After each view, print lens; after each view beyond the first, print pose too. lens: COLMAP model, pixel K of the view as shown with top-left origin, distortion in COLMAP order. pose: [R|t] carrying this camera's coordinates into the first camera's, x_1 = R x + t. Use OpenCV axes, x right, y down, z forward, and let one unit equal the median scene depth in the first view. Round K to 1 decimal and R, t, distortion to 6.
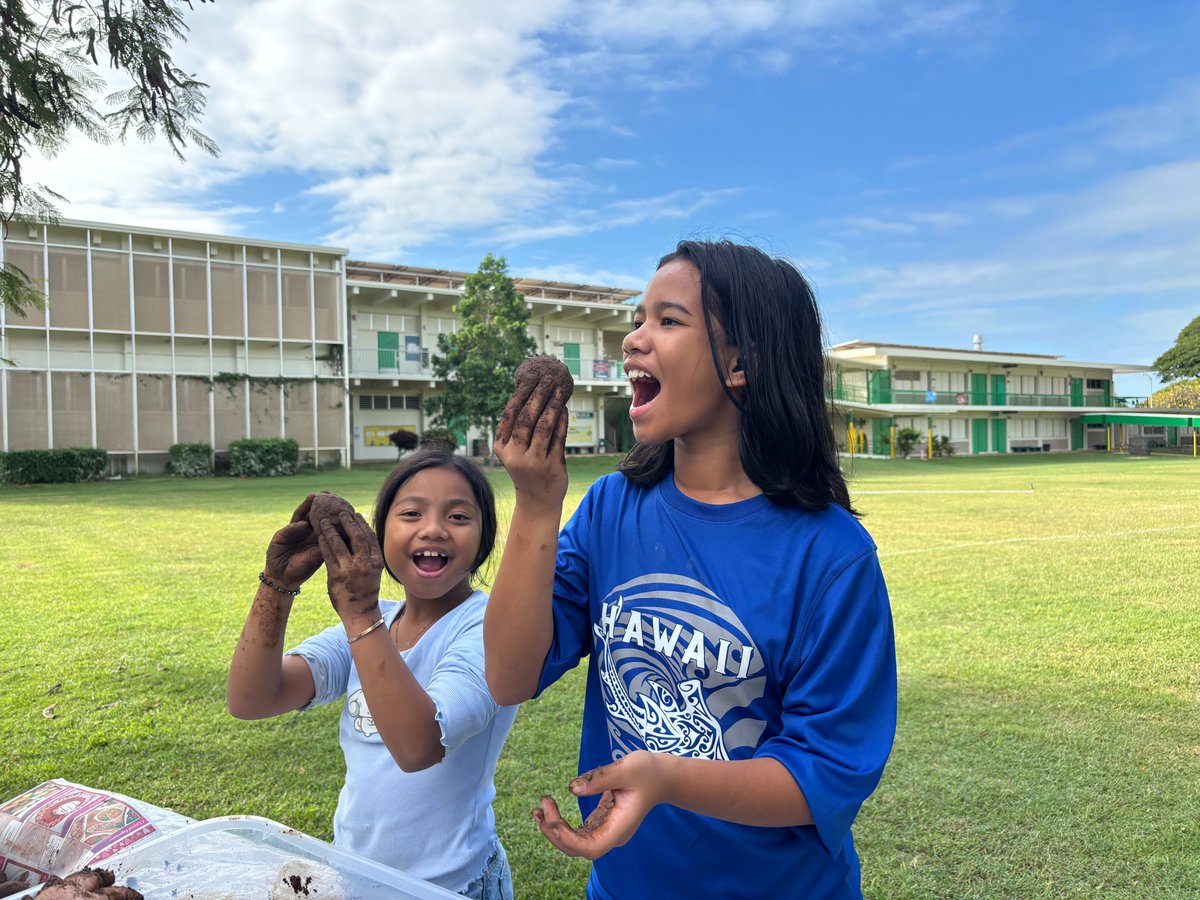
lens RADIAL K [[877.9, 0, 596.1], [0, 877.9, 459.1], [0, 0, 1]] dist [-0.009732, -0.013607]
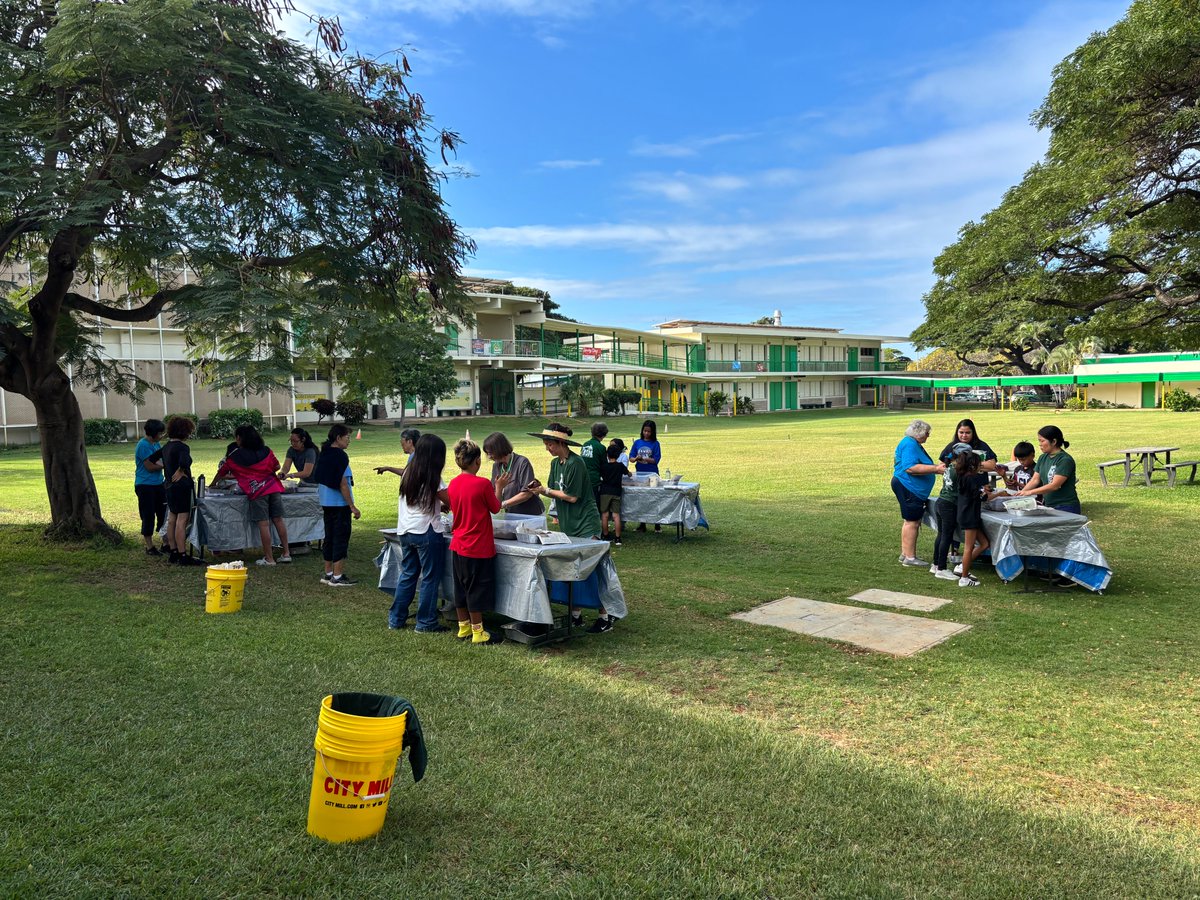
lens RADIAL K [[877.9, 0, 596.1], [0, 877.9, 453.2], [0, 0, 1]] dist [-0.009732, -0.013607]
pose [[0.981954, -0.019634, 0.188099, -0.052794], [0.011291, 0.998909, 0.045323, -0.005798], [-0.188783, -0.042381, 0.981104, -0.198953]]
